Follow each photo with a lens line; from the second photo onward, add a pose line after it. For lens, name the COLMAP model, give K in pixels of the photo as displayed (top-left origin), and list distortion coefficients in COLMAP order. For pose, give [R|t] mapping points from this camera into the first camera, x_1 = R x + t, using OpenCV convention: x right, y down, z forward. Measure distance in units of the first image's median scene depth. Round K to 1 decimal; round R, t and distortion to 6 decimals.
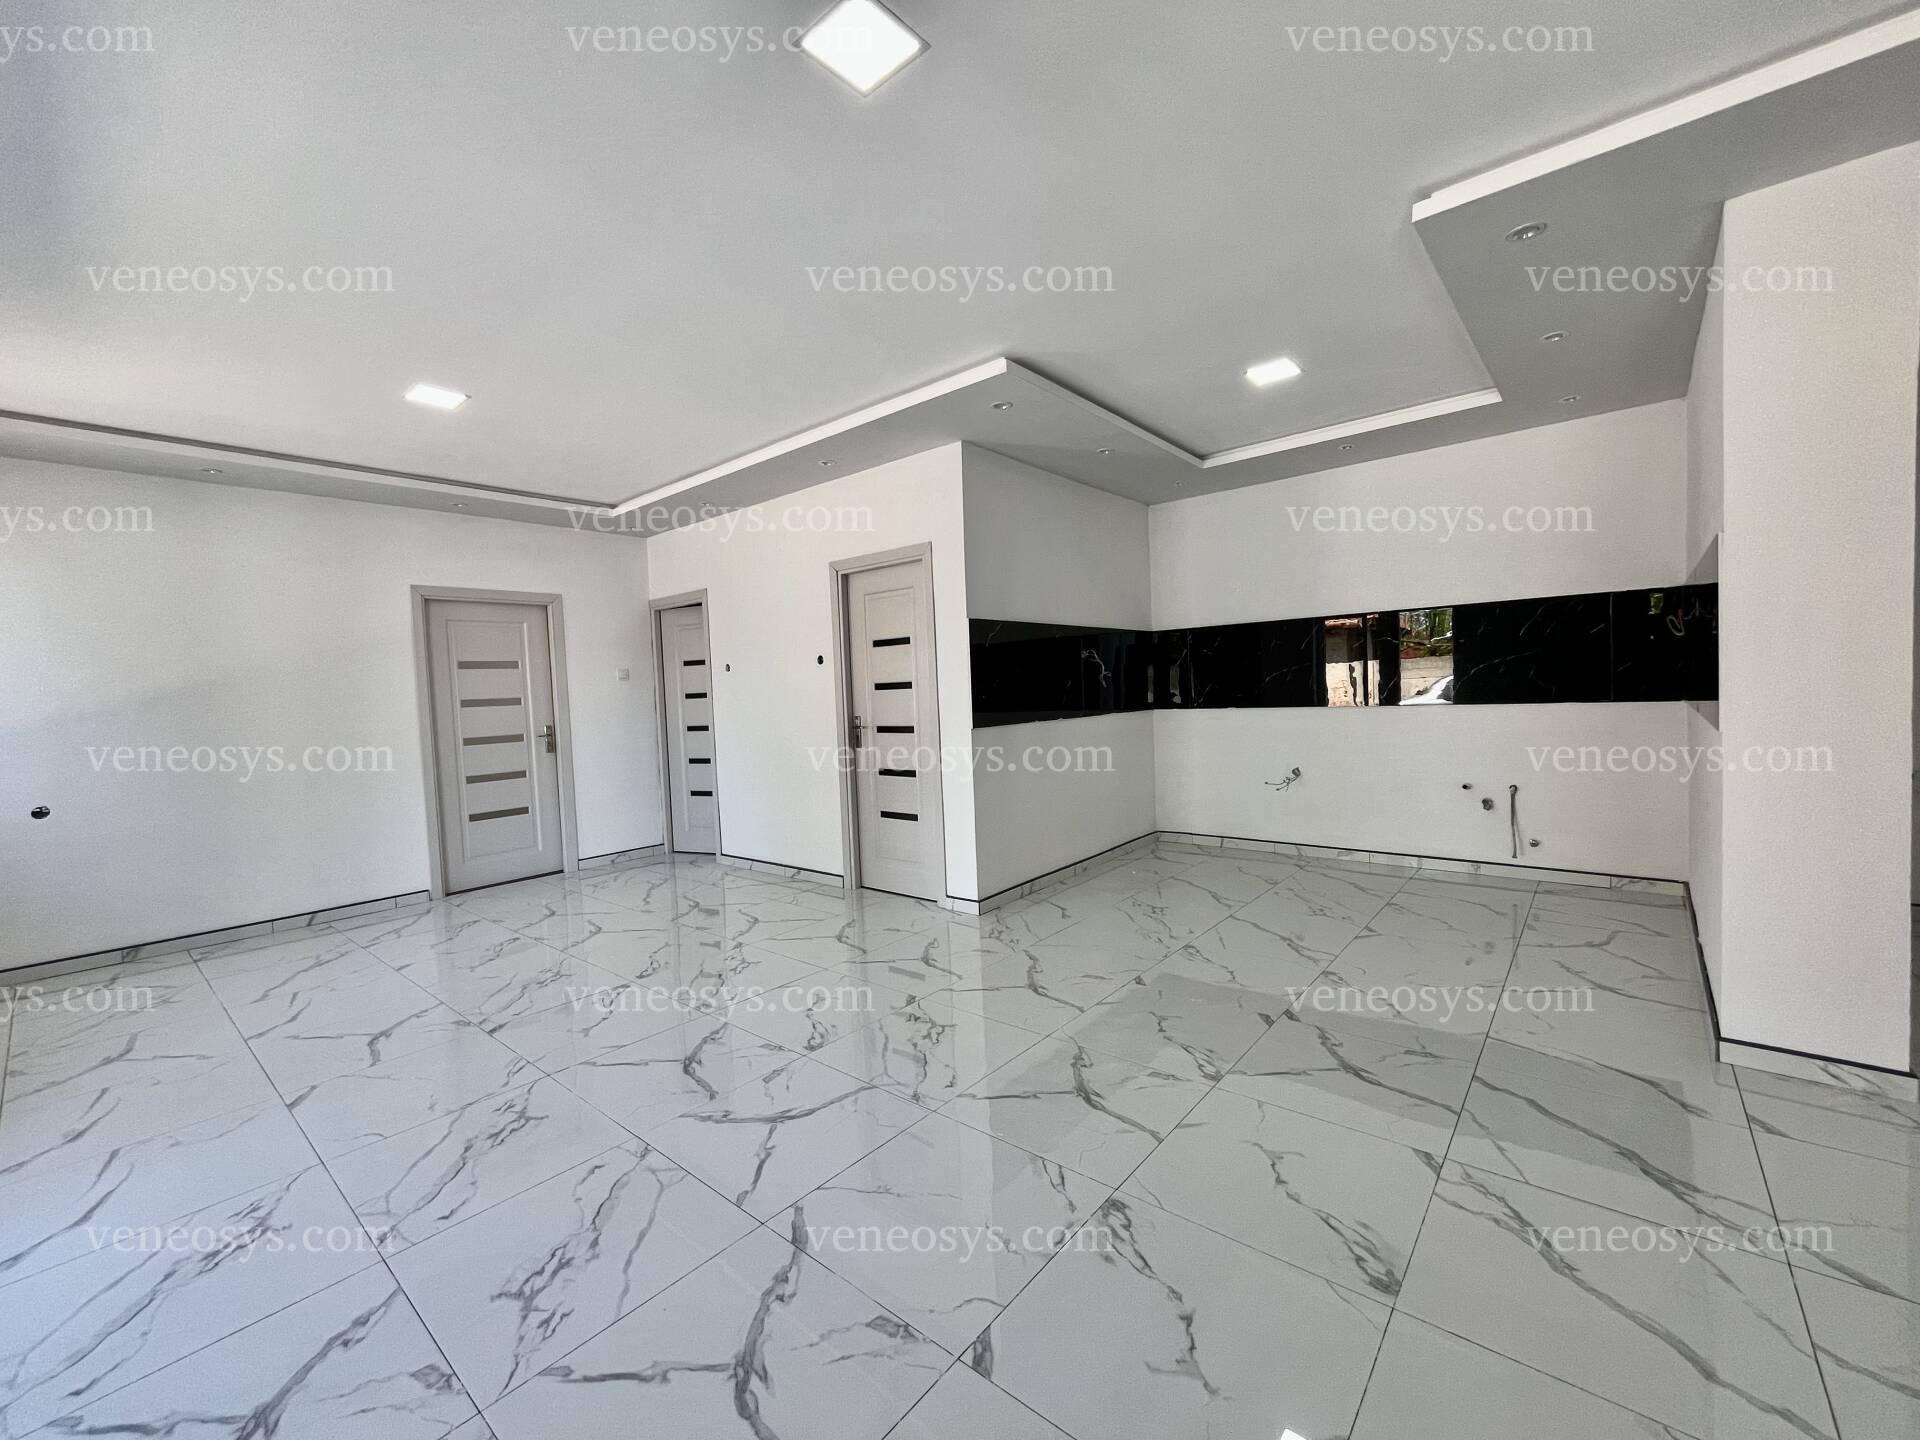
lens RADIAL K [[770.7, 0, 955.1], [0, 770.7, 722.6], [0, 0, 1]] dist [-0.002573, 0.000392]
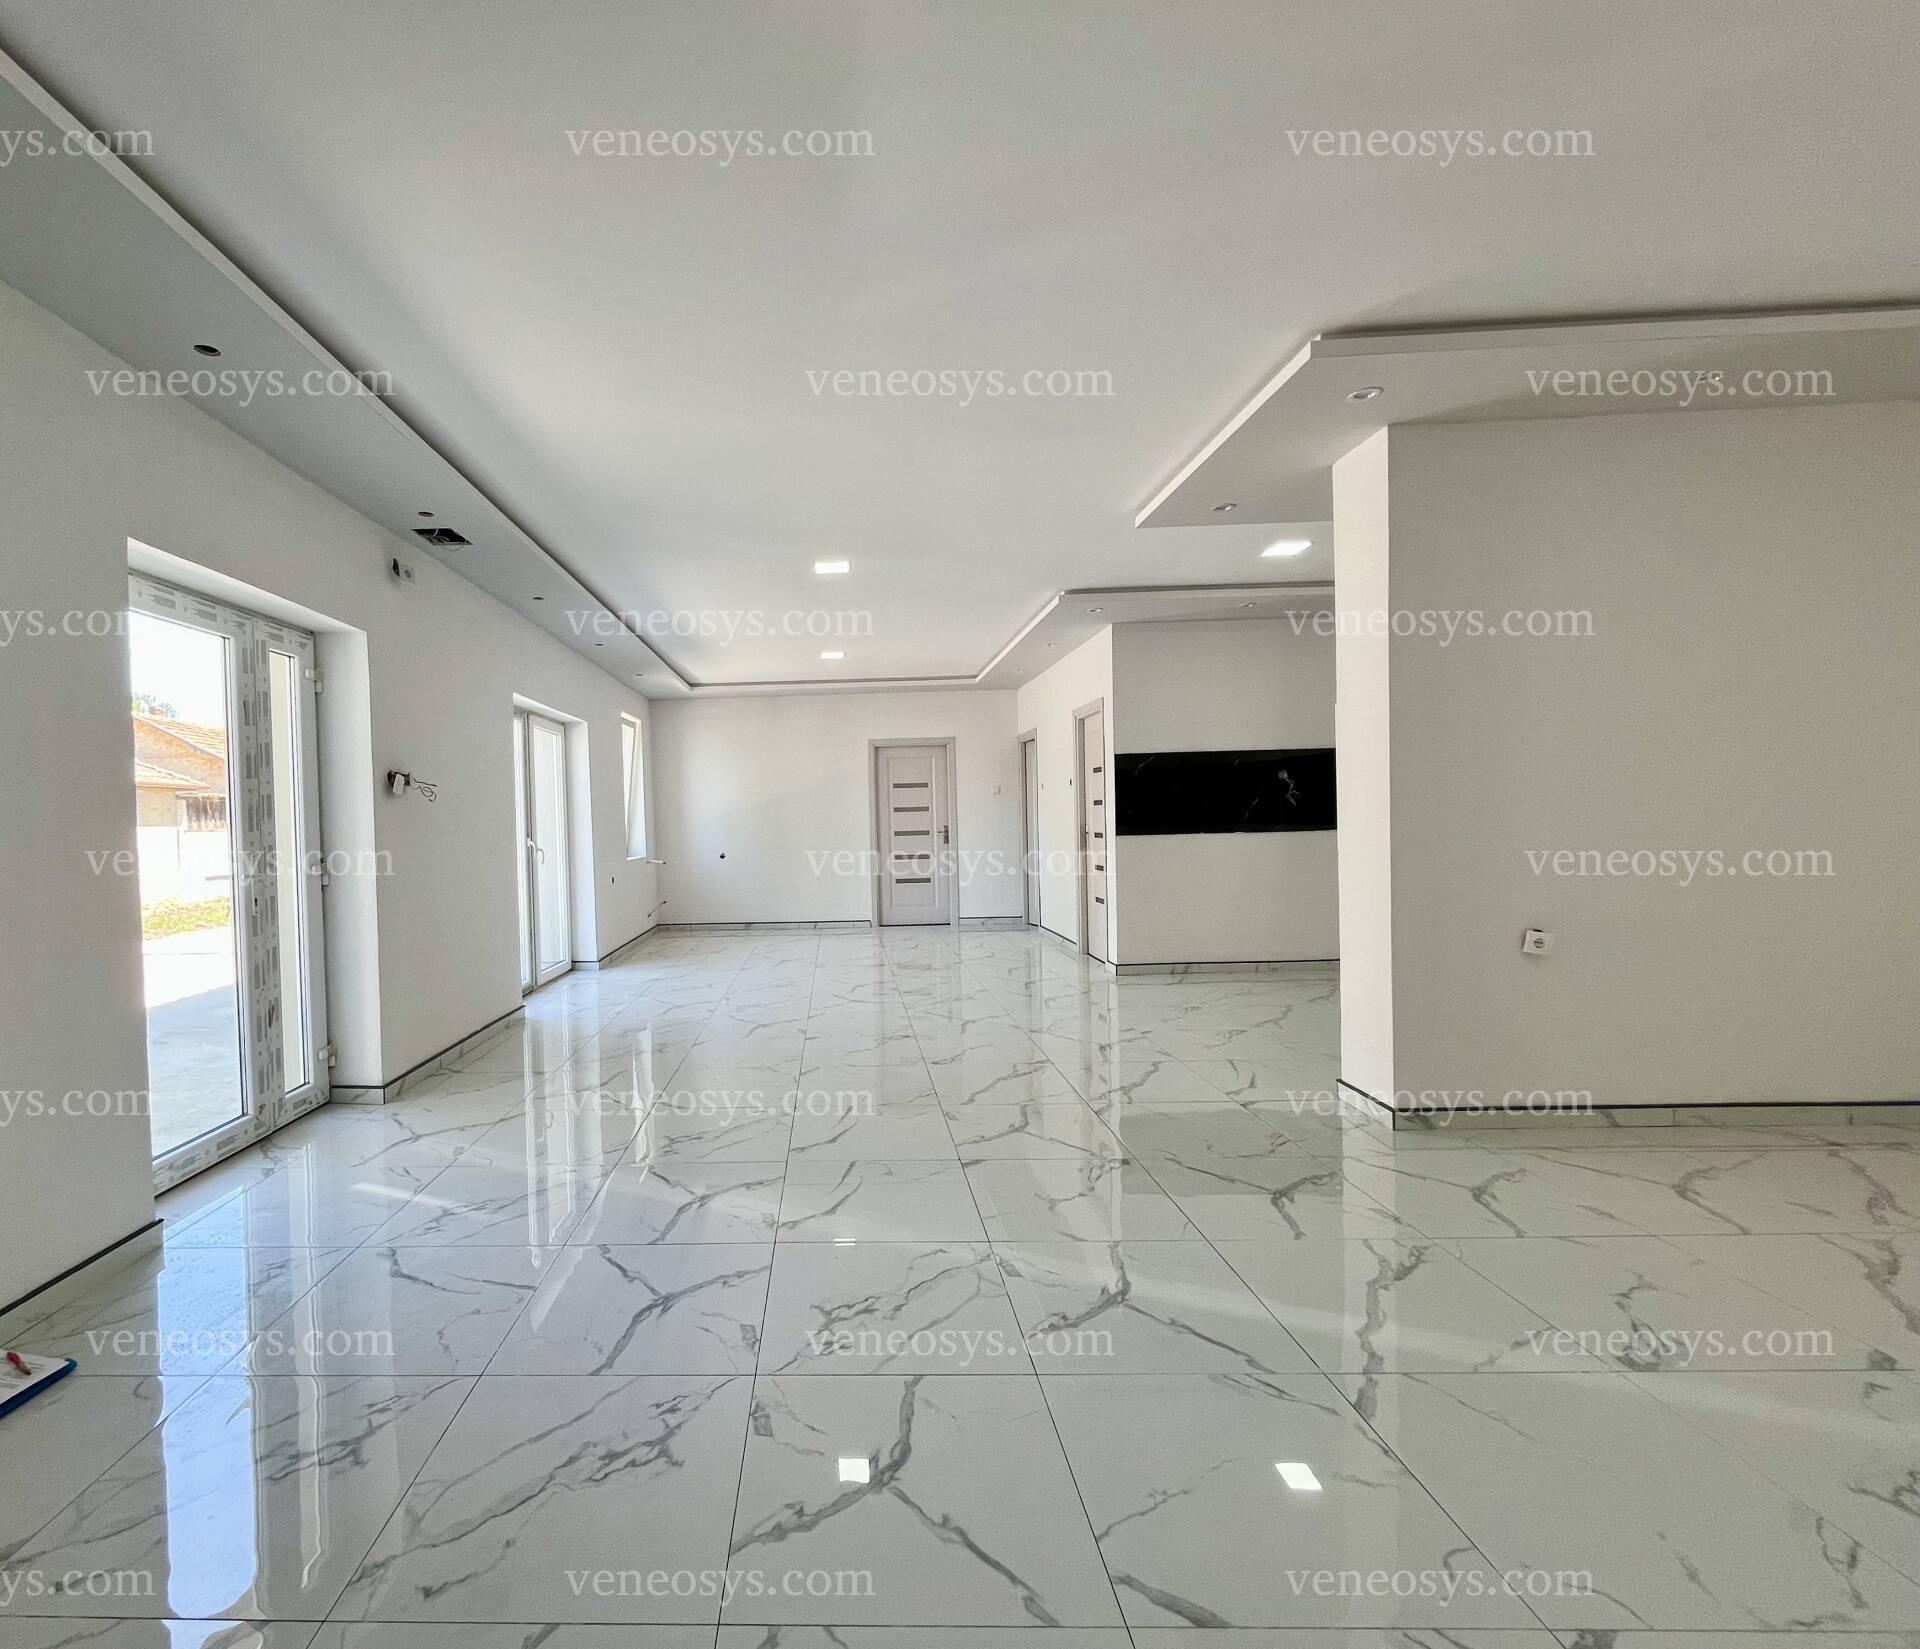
lens RADIAL K [[907.7, 0, 808.1], [0, 907.7, 837.0], [0, 0, 1]] dist [0.001464, -0.000265]
pose [[0.617550, 0.039654, -0.785531, 0.789605], [-0.031665, 0.999172, 0.025545, -0.011409], [0.785894, 0.009099, 0.618294, -0.339129]]
